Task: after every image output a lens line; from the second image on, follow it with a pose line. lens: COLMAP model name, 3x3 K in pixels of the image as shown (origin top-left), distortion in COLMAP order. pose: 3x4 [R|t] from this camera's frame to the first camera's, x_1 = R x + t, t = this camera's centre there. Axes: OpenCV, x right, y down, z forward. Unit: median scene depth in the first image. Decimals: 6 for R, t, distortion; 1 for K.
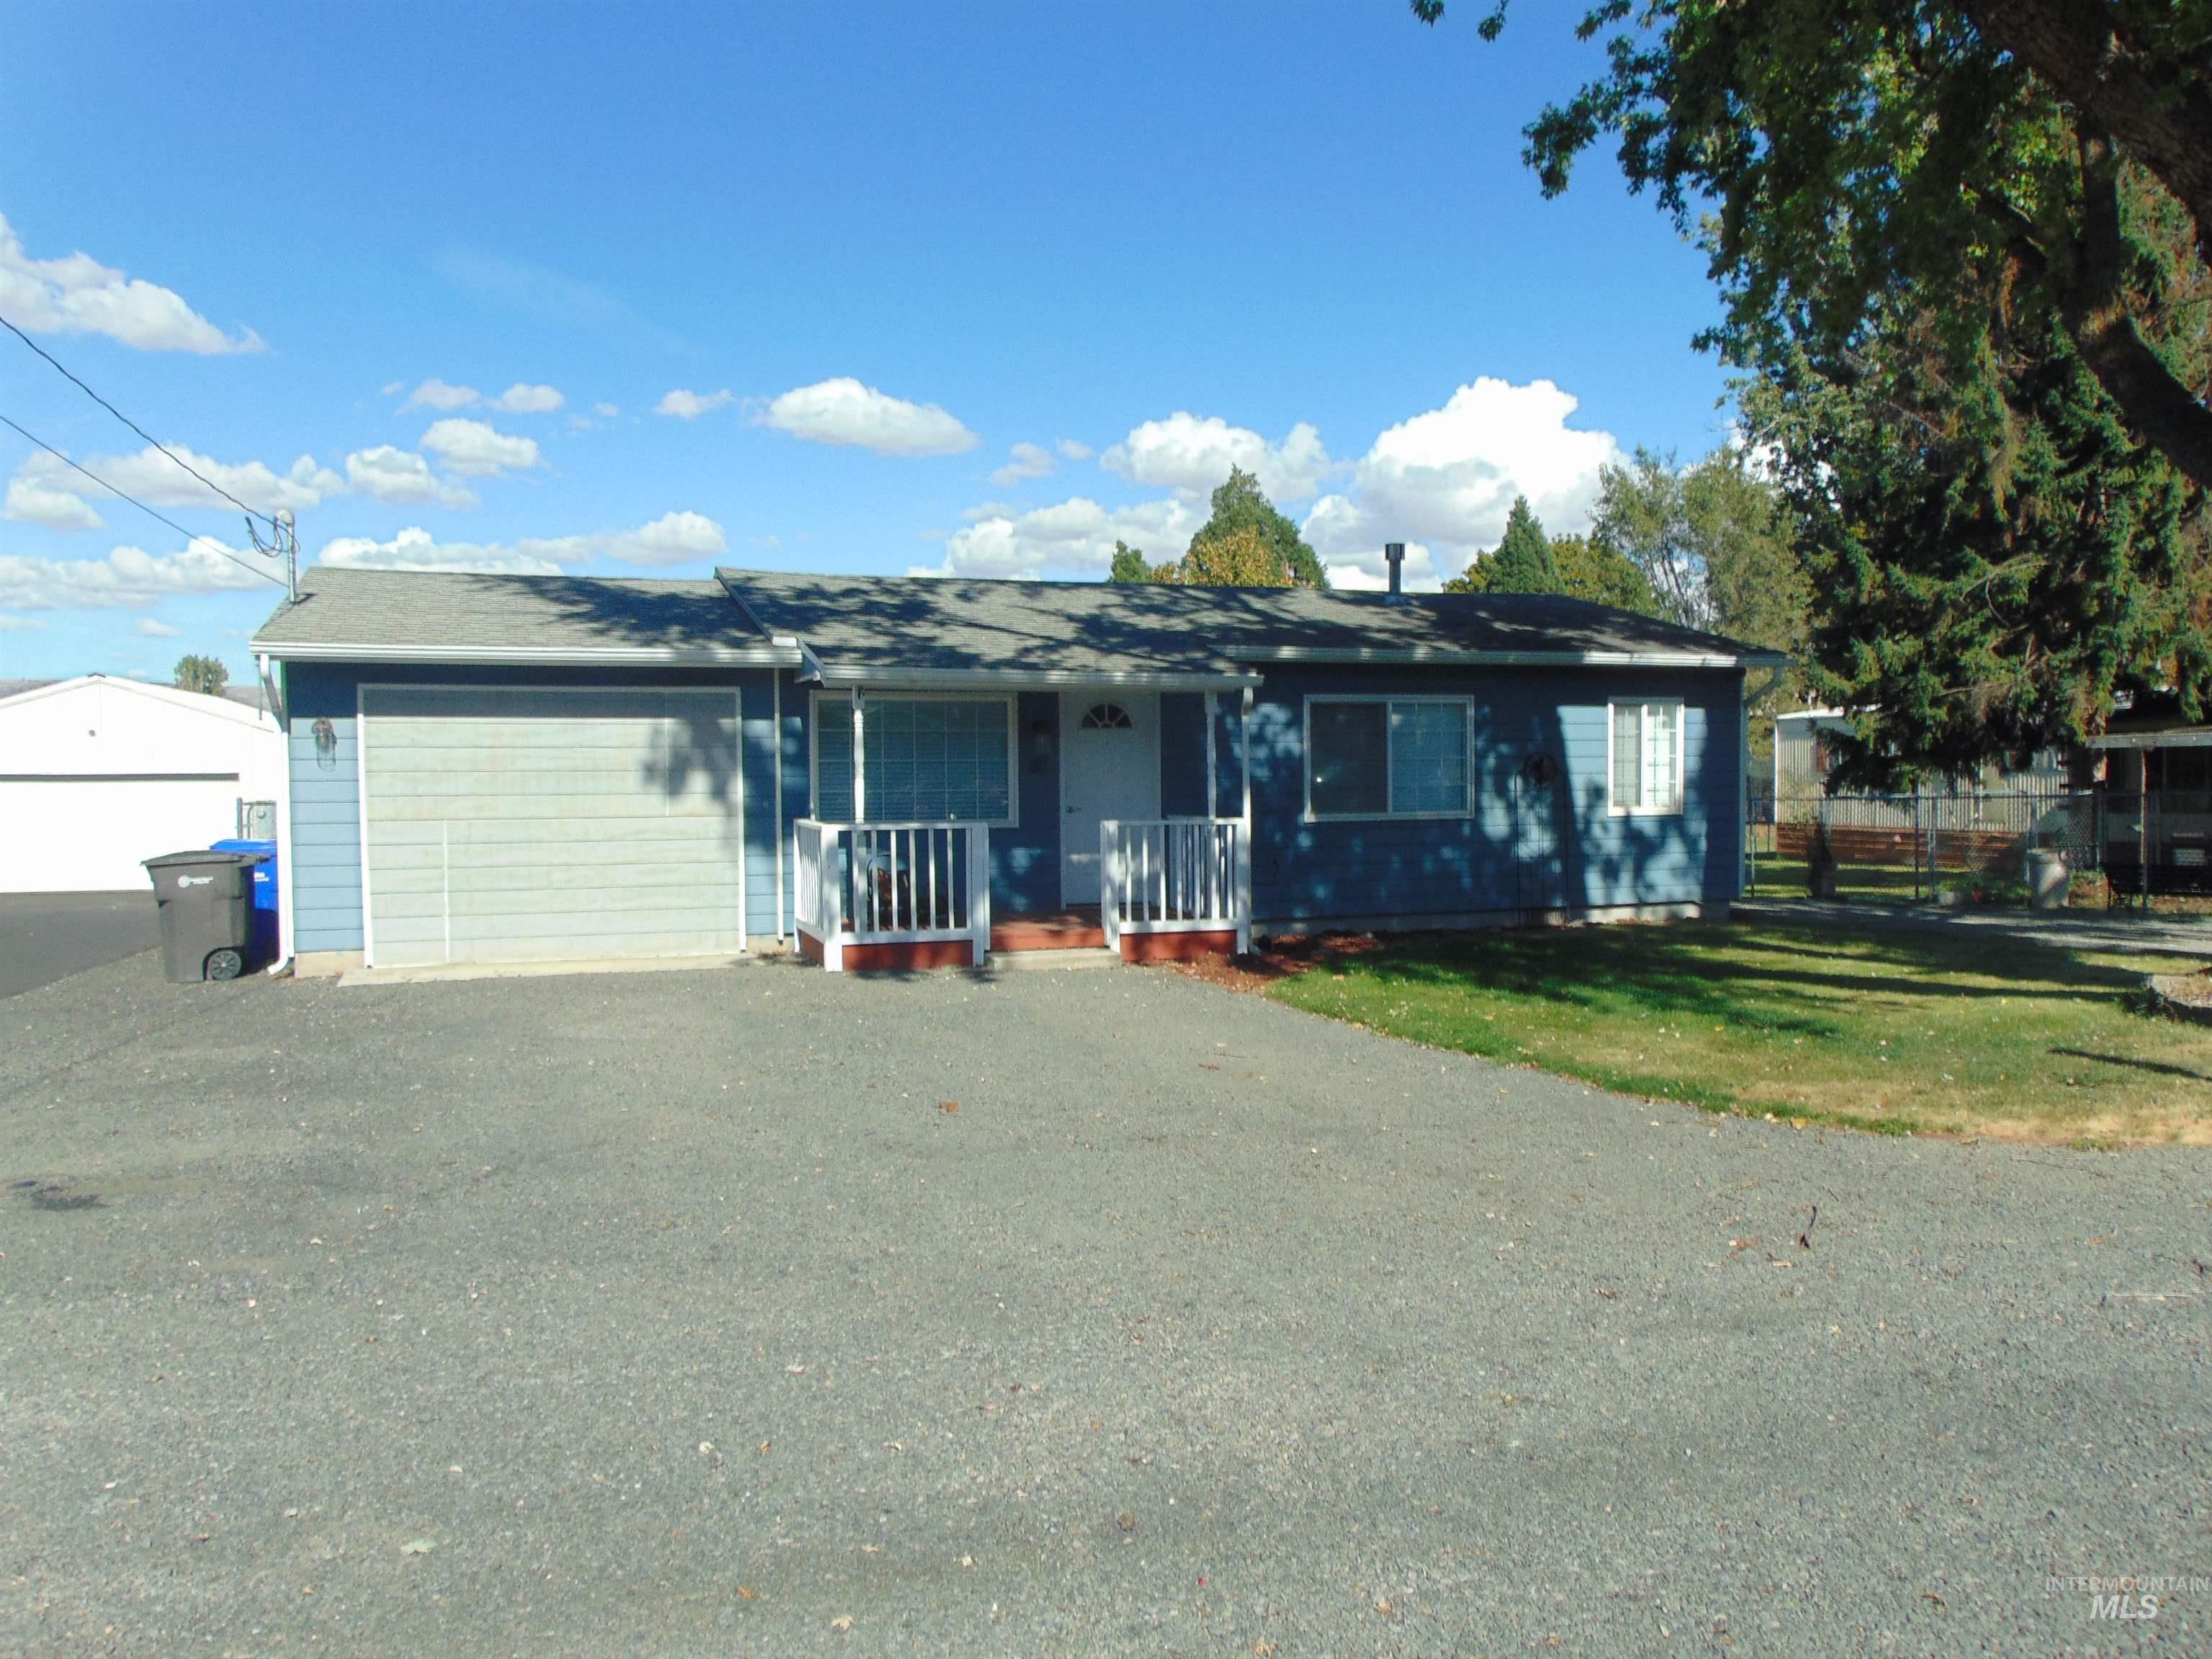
lens RADIAL K [[1677.5, 0, 1102.7], [0, 1677.5, 830.5], [0, 0, 1]] dist [0.014863, 0.032515]
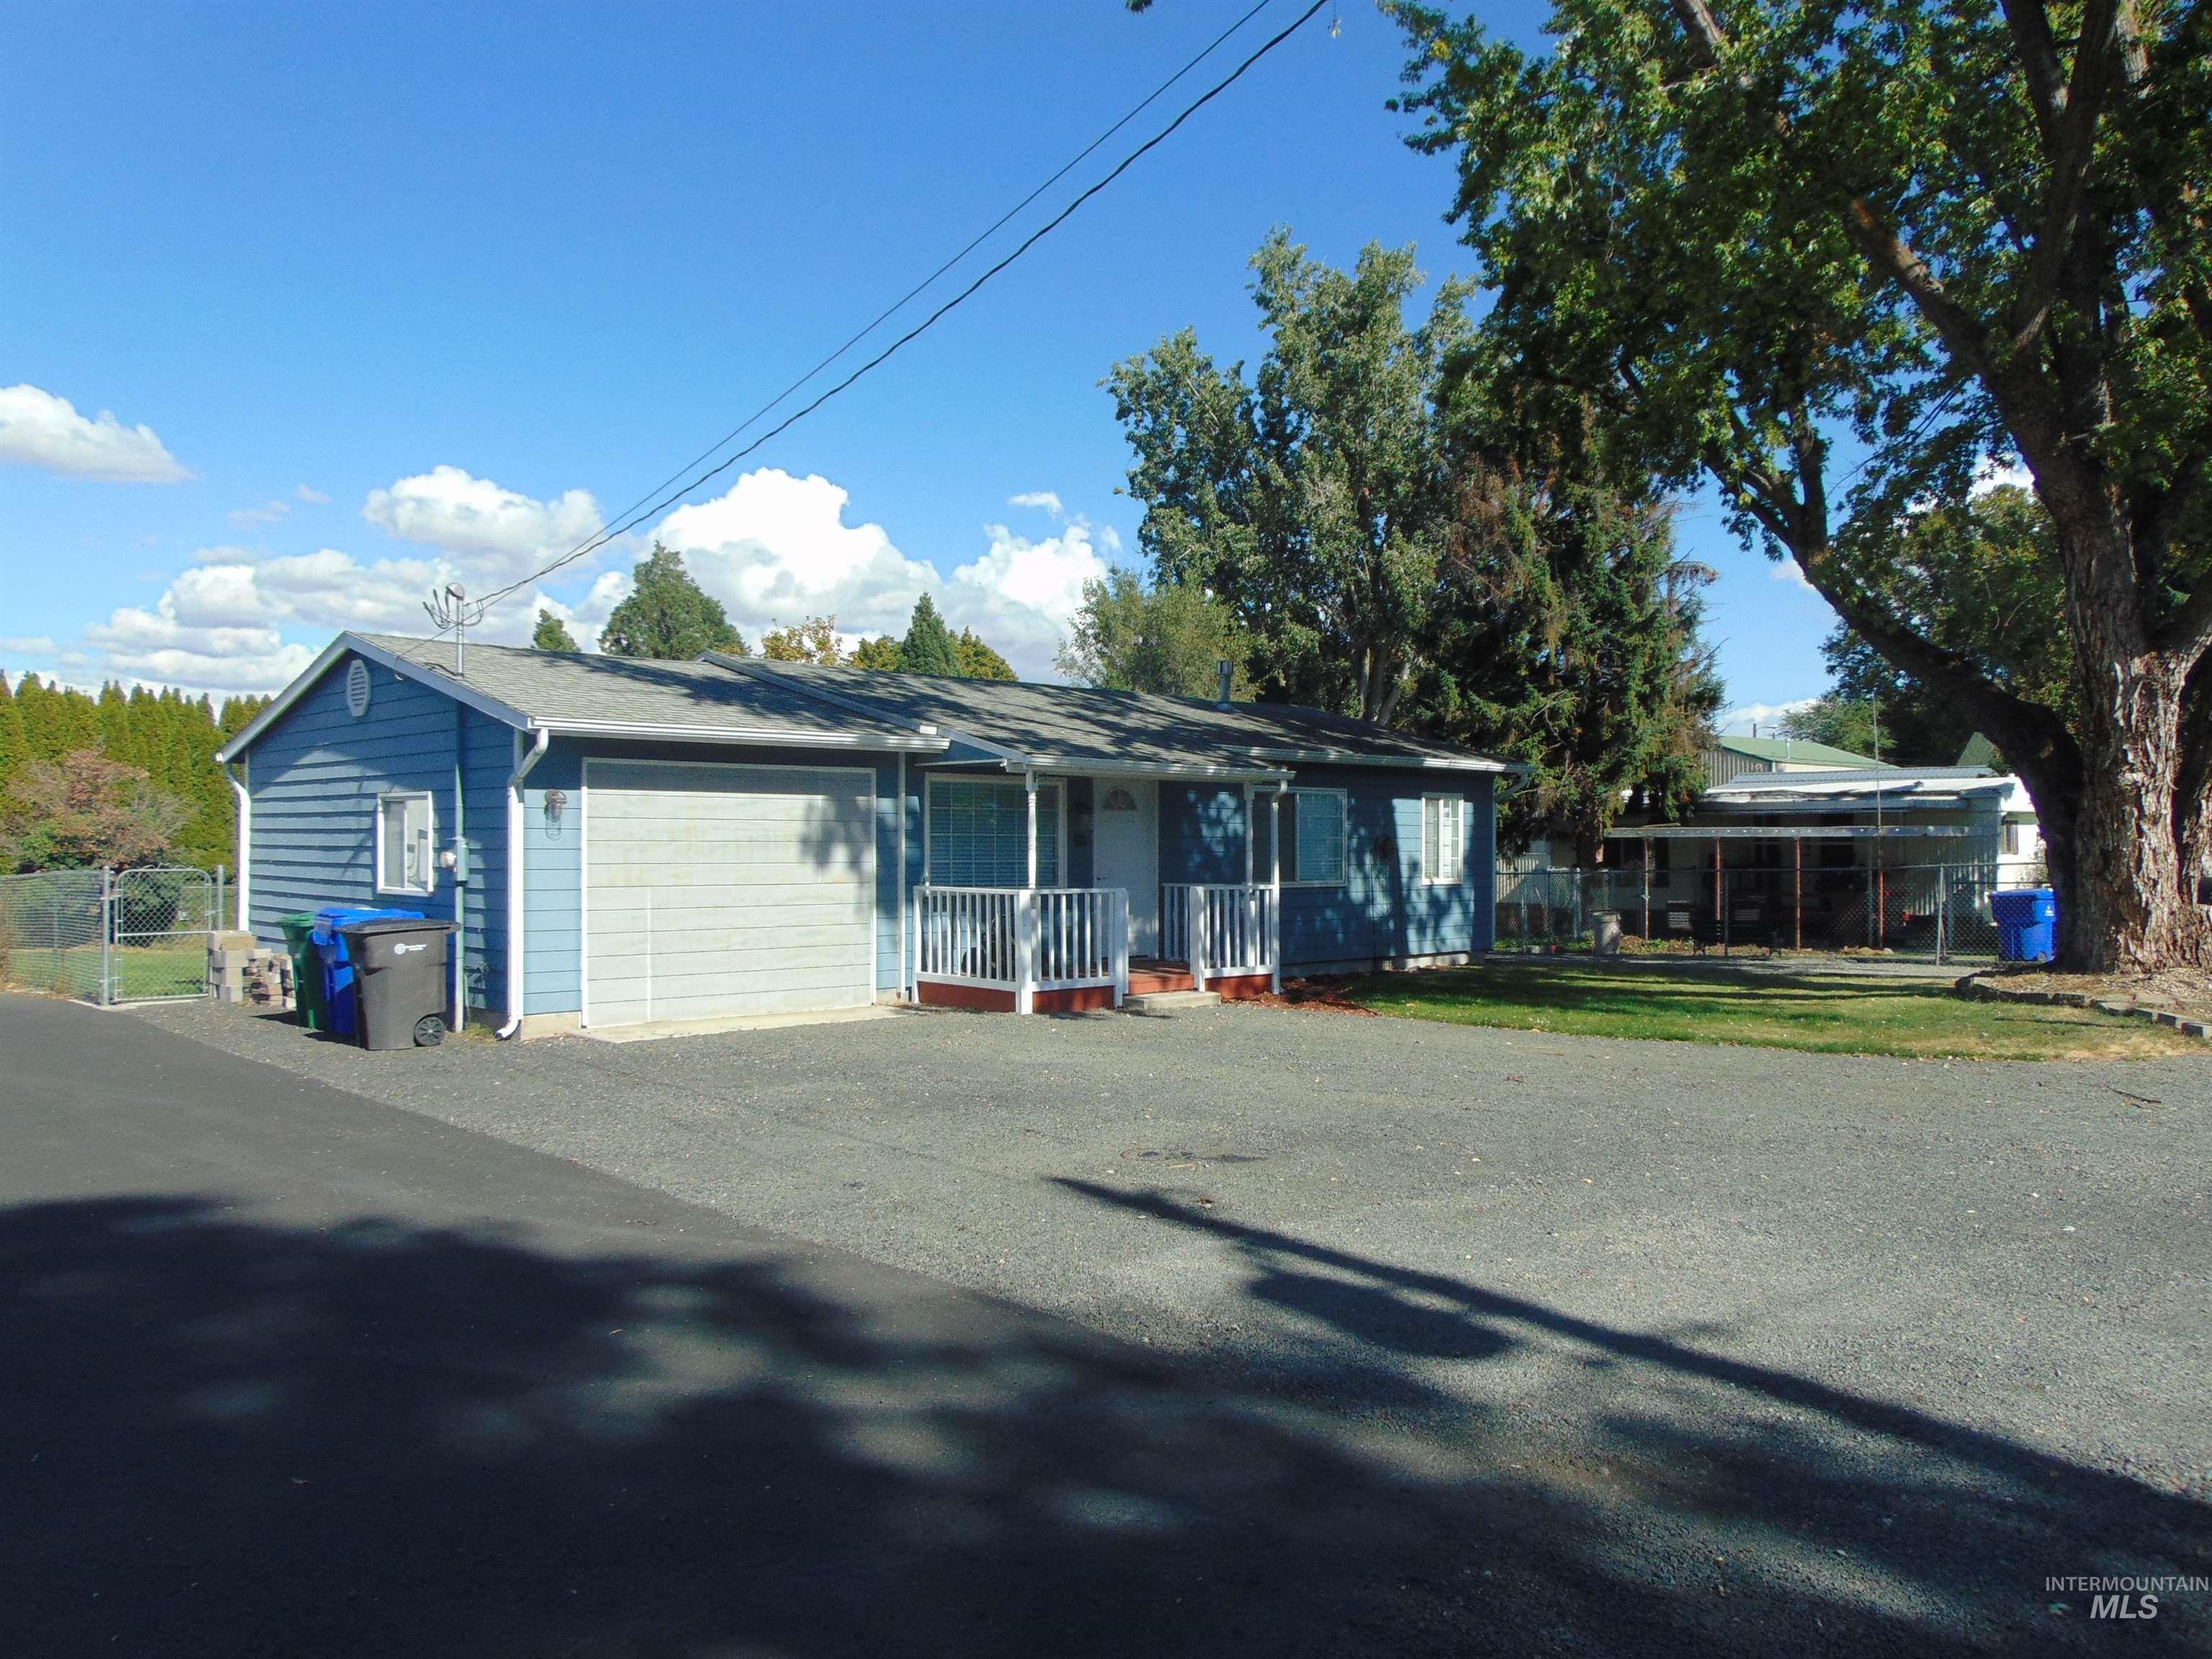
lens RADIAL K [[1677.5, 0, 1111.4], [0, 1677.5, 839.9], [0, 0, 1]] dist [0.014863, 0.032515]
pose [[0.910850, 0.010325, 0.412609, -0.456192], [0.006904, 0.999166, -0.040245, 0.007155], [-0.412681, 0.039506, 0.910019, -0.073727]]
